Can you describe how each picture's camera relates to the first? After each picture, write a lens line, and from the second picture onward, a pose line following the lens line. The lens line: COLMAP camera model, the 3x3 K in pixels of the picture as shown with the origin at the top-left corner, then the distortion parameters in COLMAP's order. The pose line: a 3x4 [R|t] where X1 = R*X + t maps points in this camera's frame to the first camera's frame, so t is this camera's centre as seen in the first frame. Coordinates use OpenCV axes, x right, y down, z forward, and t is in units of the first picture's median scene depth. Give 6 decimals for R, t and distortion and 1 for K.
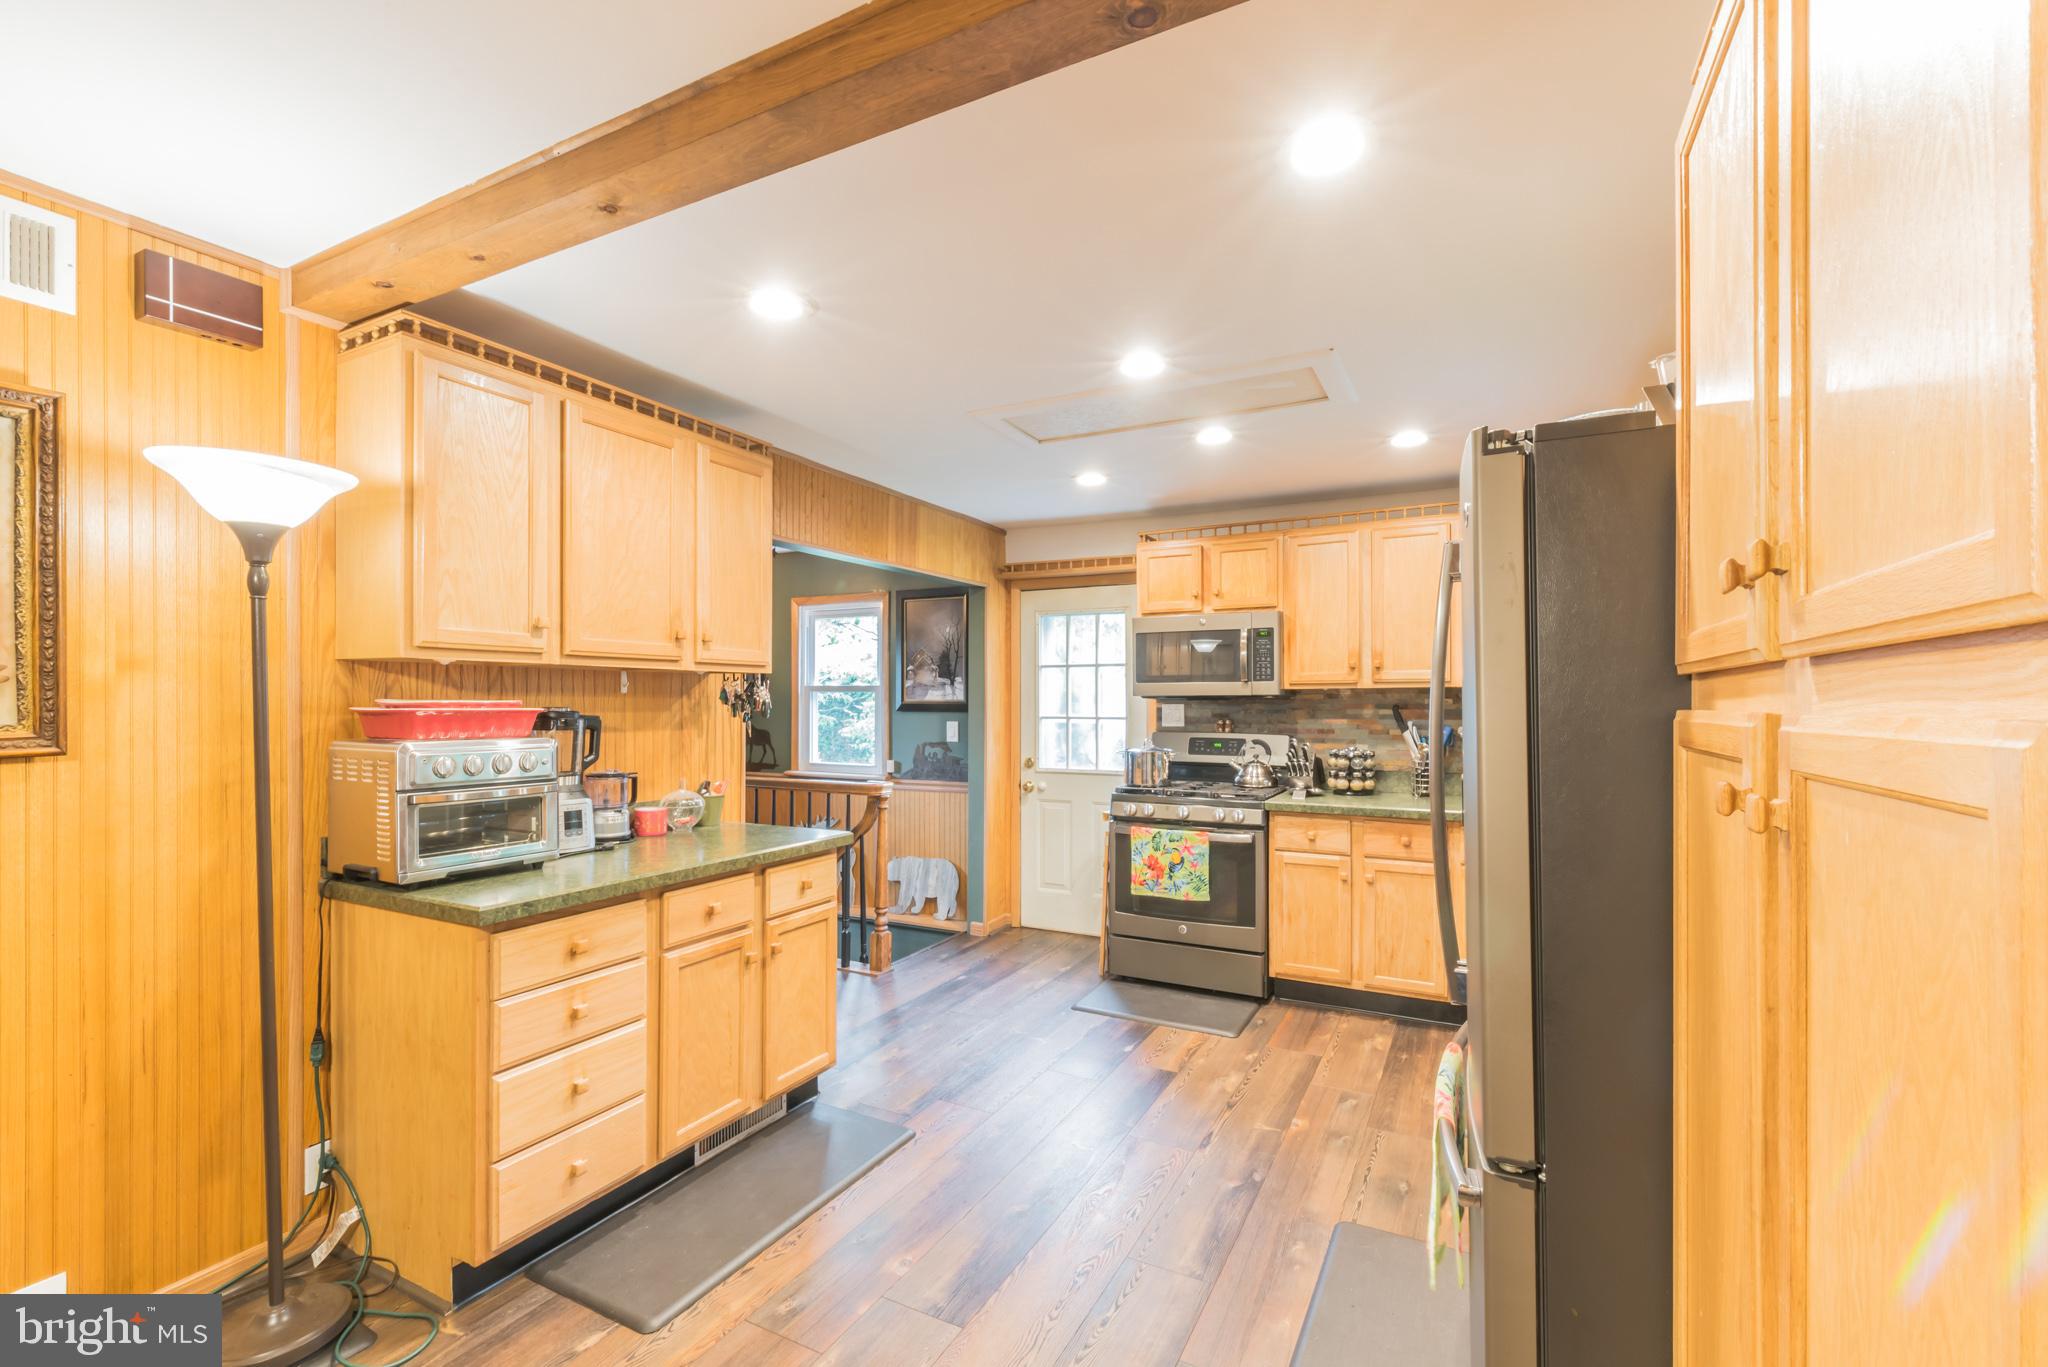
lens RADIAL K [[881.1, 0, 1027.3], [0, 881.1, 697.7], [0, 0, 1]] dist [0.000155, 0.000151]
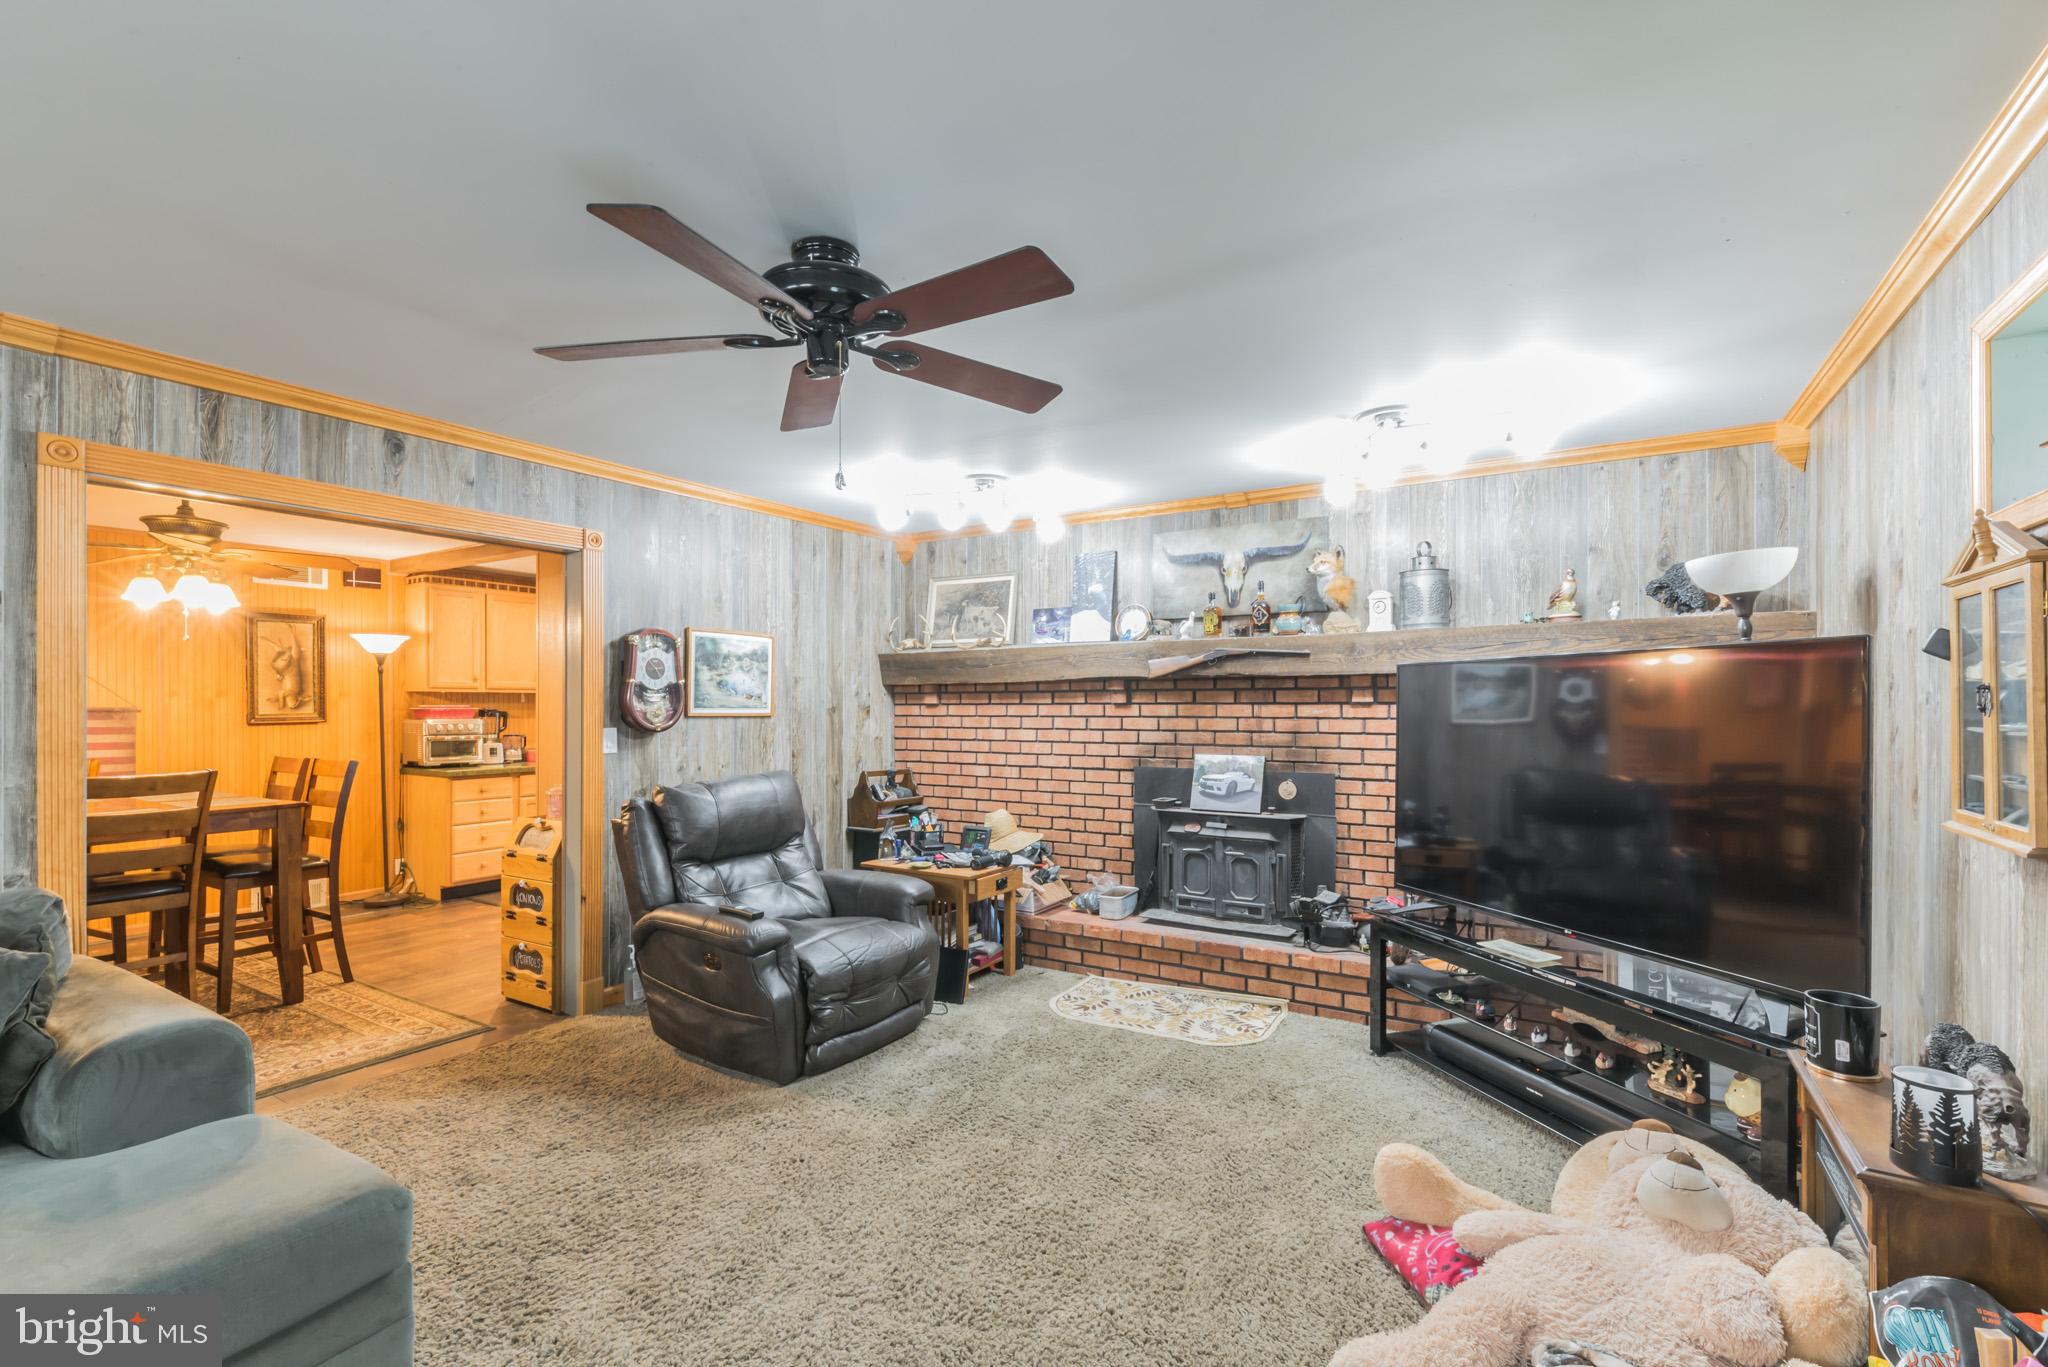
lens RADIAL K [[890.3, 0, 1045.9], [0, 890.3, 699.1], [0, 0, 1]] dist [-0.000731, -0.000018]
pose [[0.998036, -0.006507, -0.062308, 1.383172], [0.006291, 0.999974, -0.003656, 0.004273], [0.062330, 0.003257, 0.998050, -1.649181]]
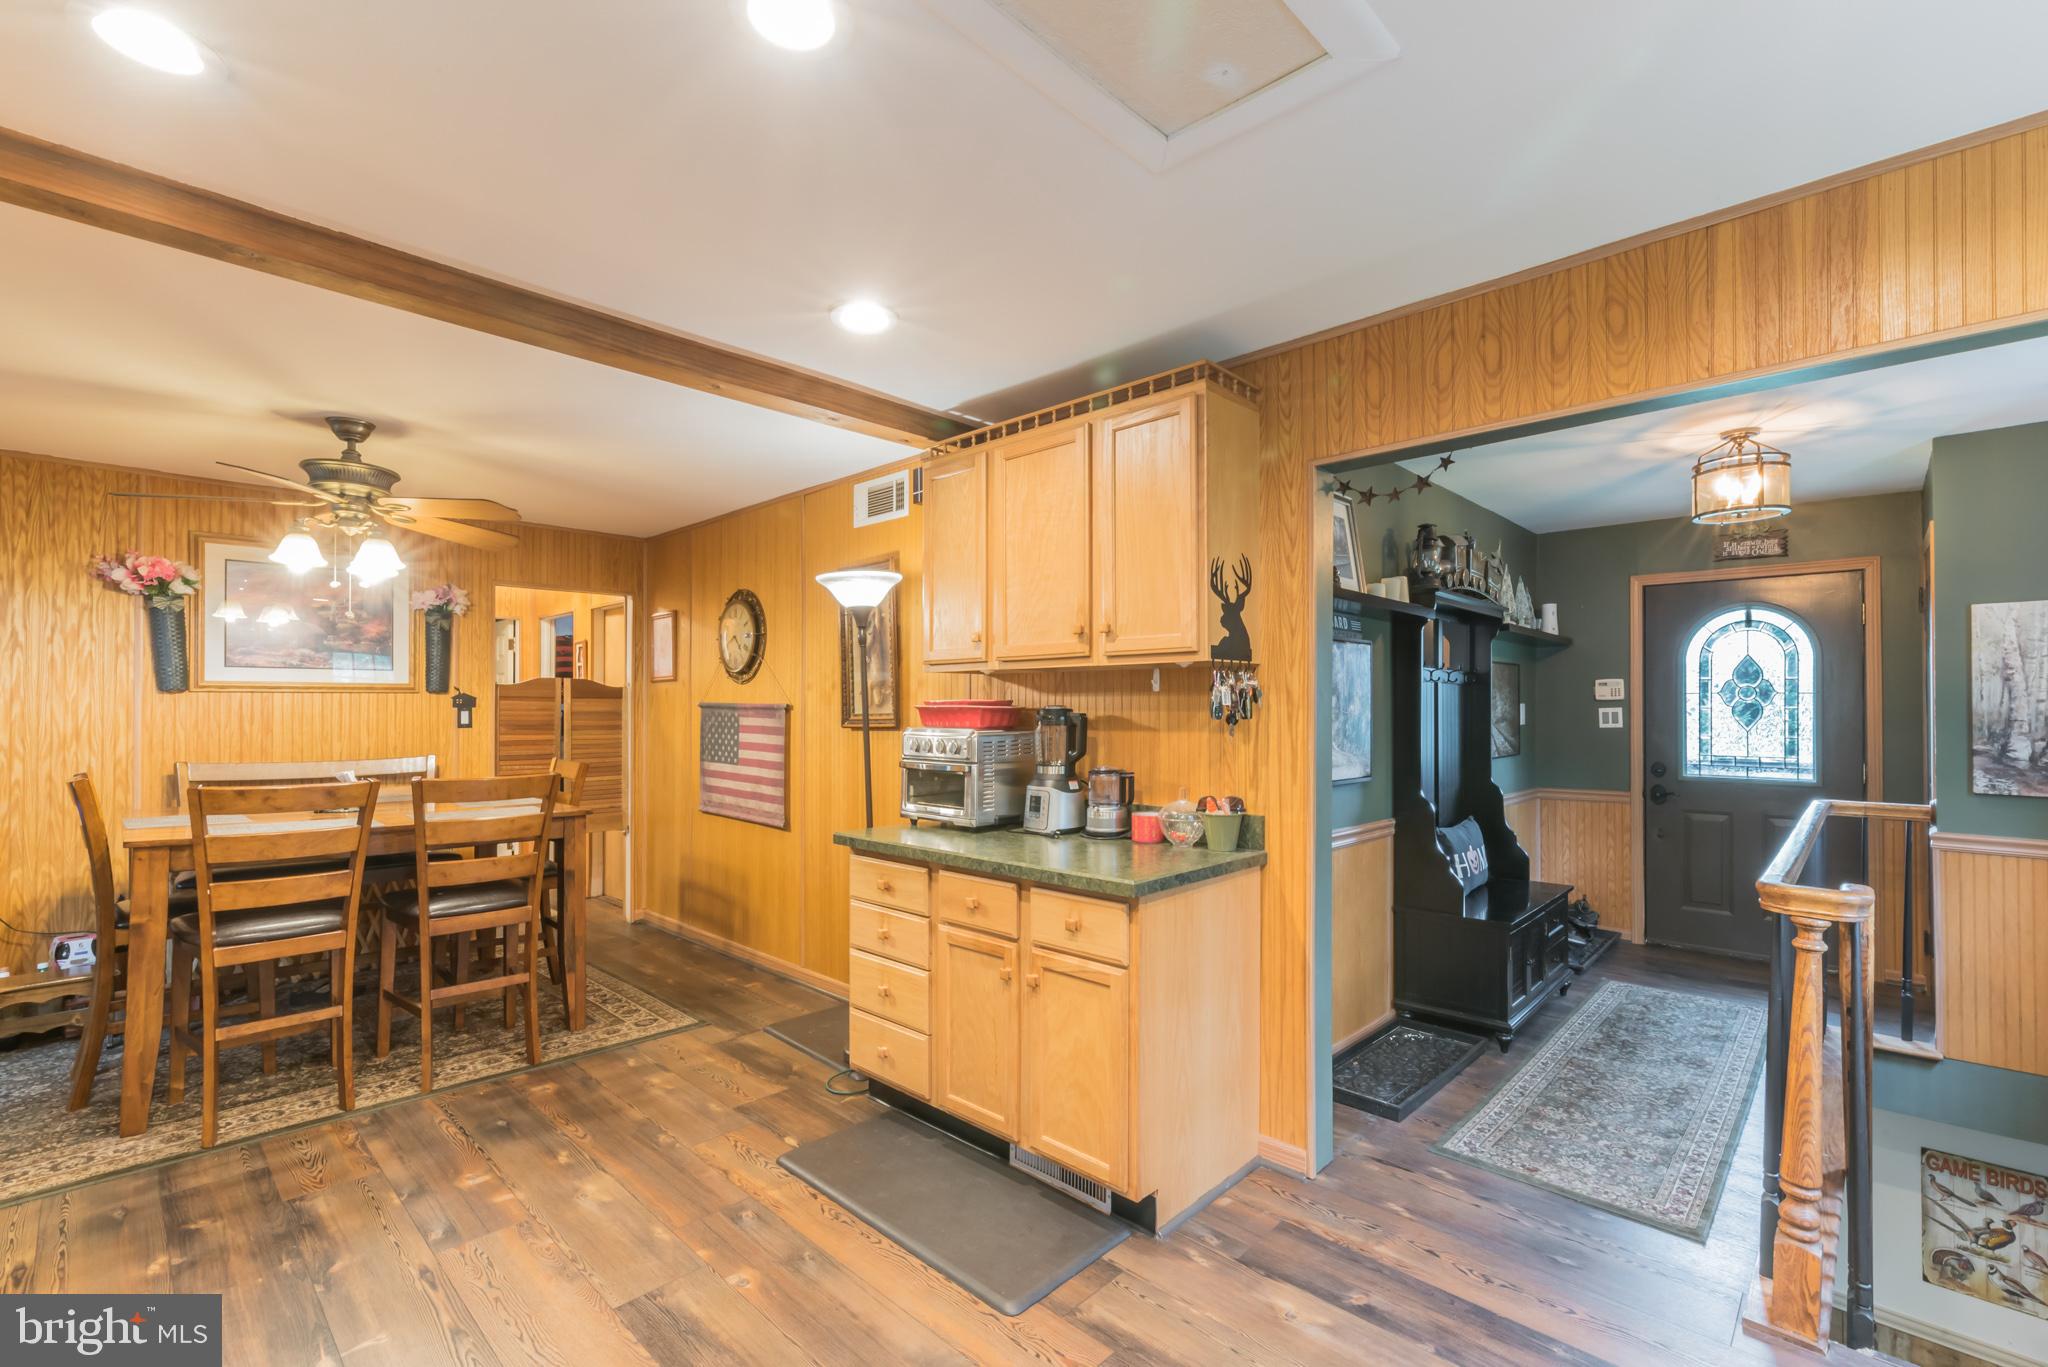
lens RADIAL K [[890.3, 0, 1045.9], [0, 890.3, 699.1], [0, 0, 1]] dist [-0.000731, -0.000018]
pose [[-0.267510, -0.011105, -0.963491, 0.640969], [0.004950, 0.999905, -0.012899, 0.018919], [0.963542, -0.008220, -0.267430, 1.424301]]
